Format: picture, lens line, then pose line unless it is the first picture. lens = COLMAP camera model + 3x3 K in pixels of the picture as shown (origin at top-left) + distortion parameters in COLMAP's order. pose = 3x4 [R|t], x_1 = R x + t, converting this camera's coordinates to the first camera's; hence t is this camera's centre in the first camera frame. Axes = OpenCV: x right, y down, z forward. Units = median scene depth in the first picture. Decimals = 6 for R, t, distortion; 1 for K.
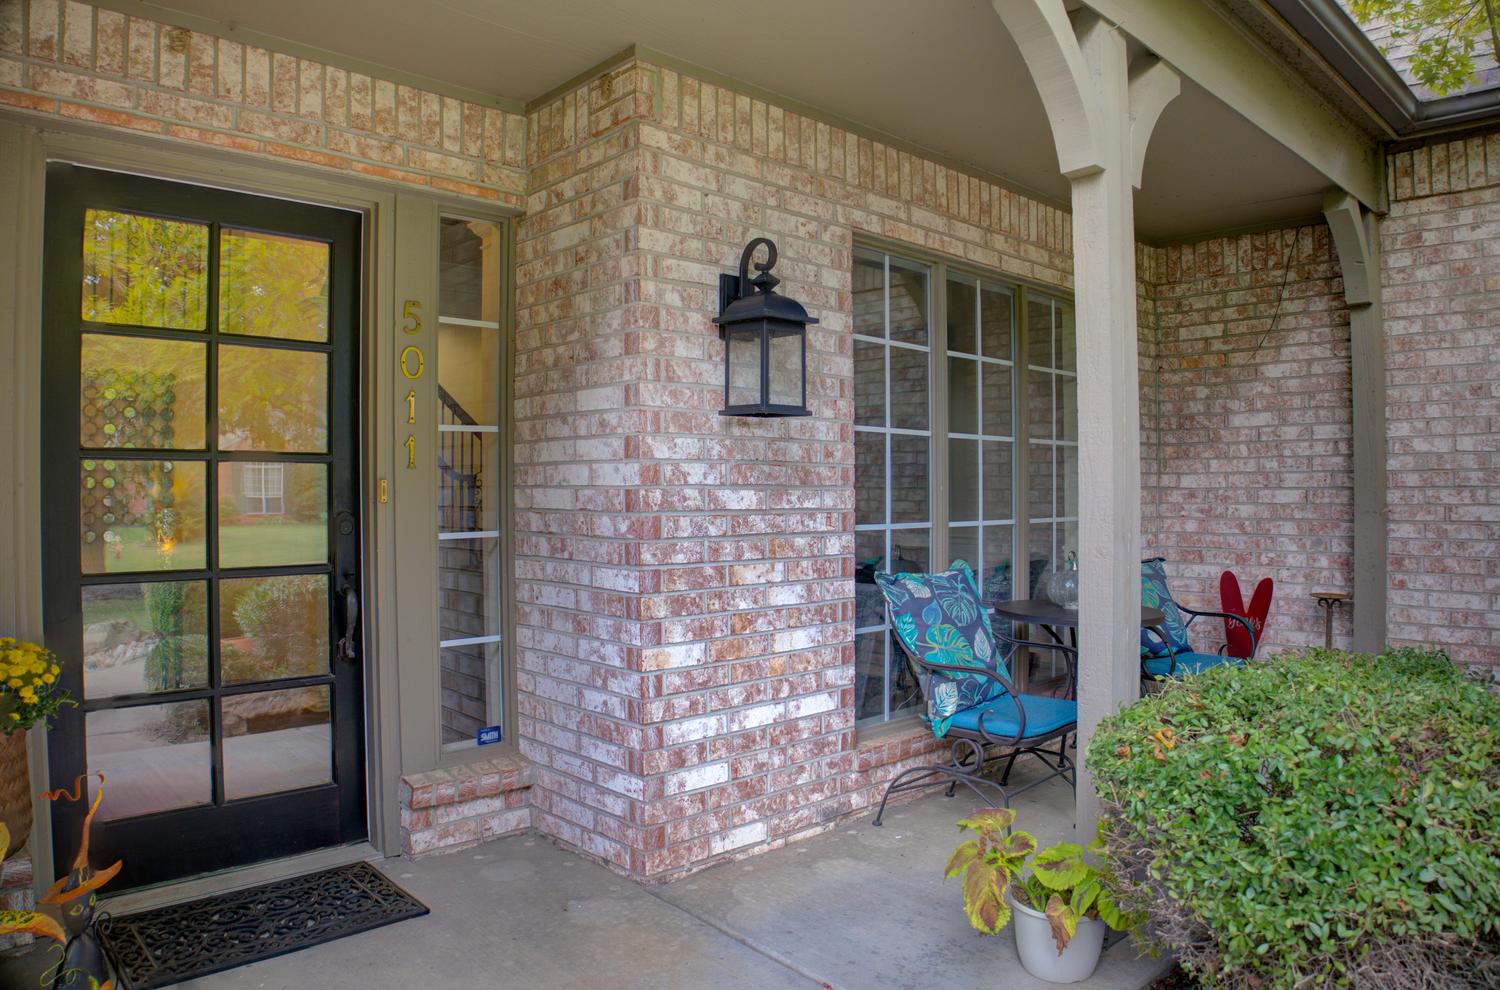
lens RADIAL K [[1012.4, 0, 750.0], [0, 1012.4, 495.0], [0, 0, 1]] dist [-0.139657, 0.057888]
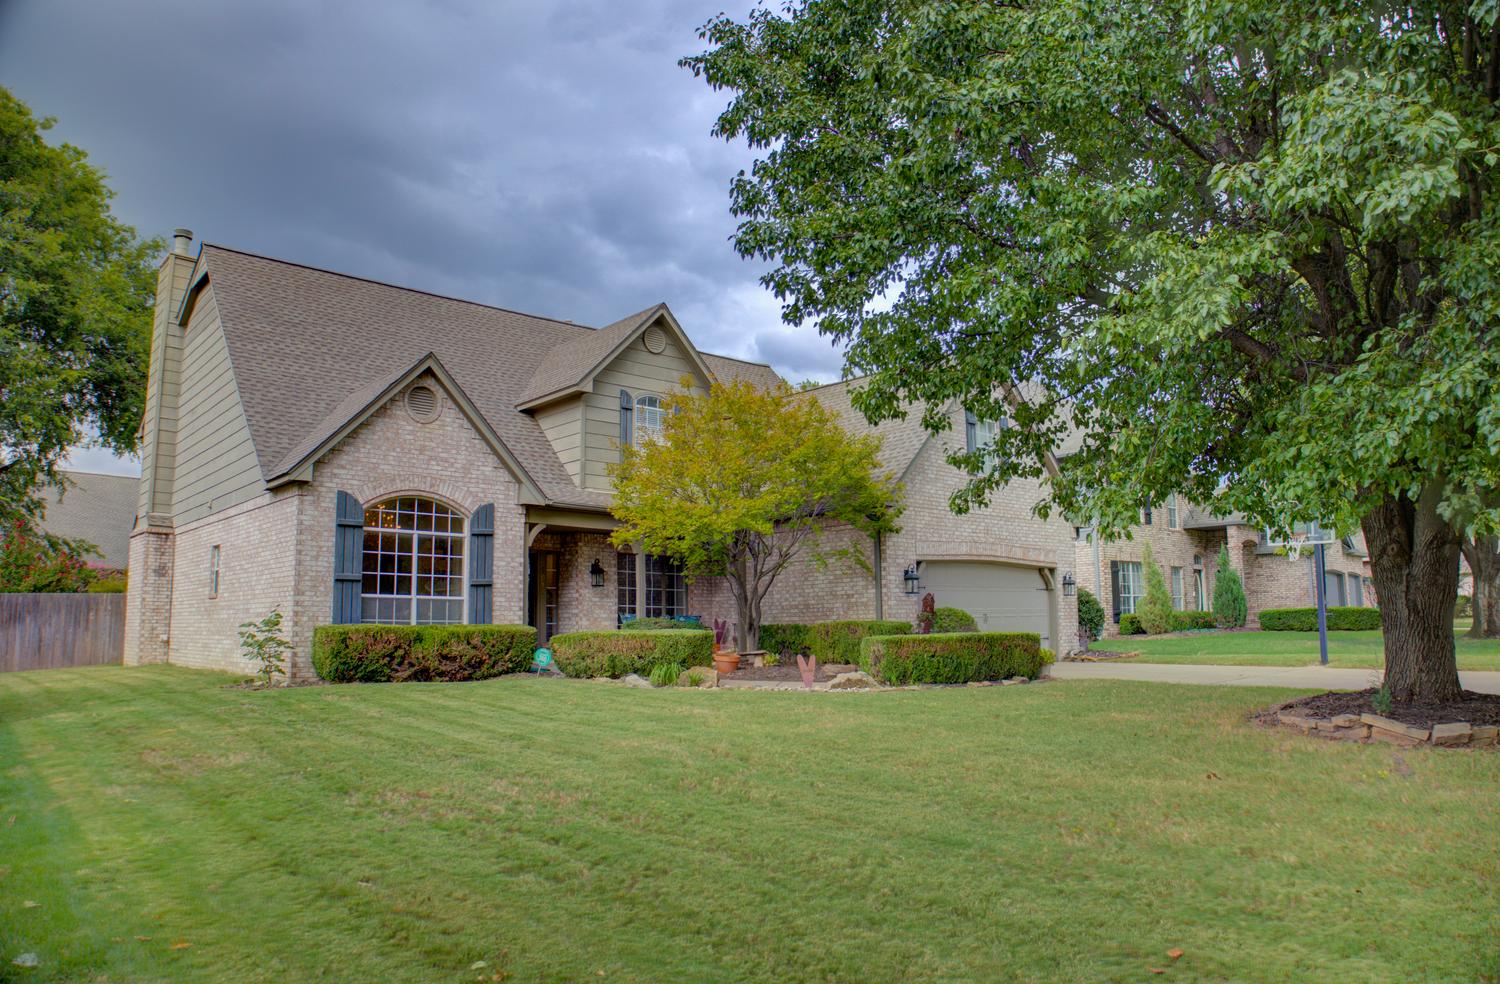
lens RADIAL K [[1012.4, 0, 750.0], [0, 1012.4, 492.0], [0, 0, 1]] dist [-0.139657, 0.057888]
pose [[0.999146, -0.006942, -0.040728, 1.237060], [0.001270, 0.990479, -0.137656, 0.207550], [0.041296, 0.137487, 0.989642, -5.336616]]
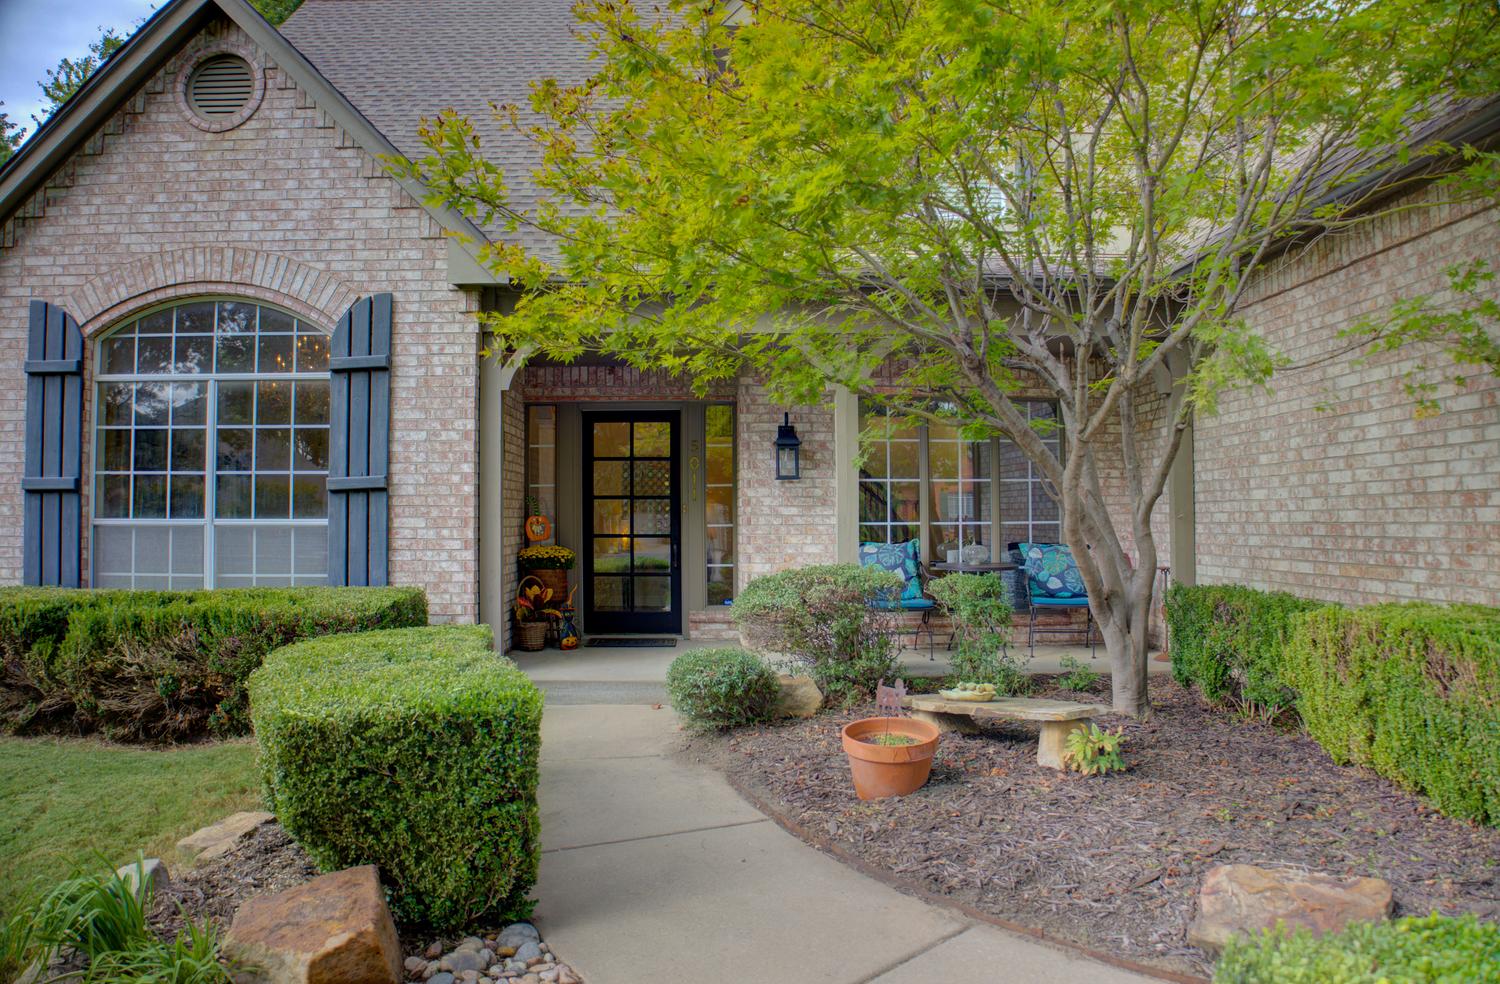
lens RADIAL K [[1045.1, 0, 730.9], [0, 1045.1, 466.1], [0, 0, 1]] dist [-0.139205, 0.062428]
pose [[0.734966, -0.033183, -0.677291, 1.751224], [0.001170, 0.998863, -0.047669, 0.016861], [0.678103, 0.034242, 0.734169, -1.107338]]
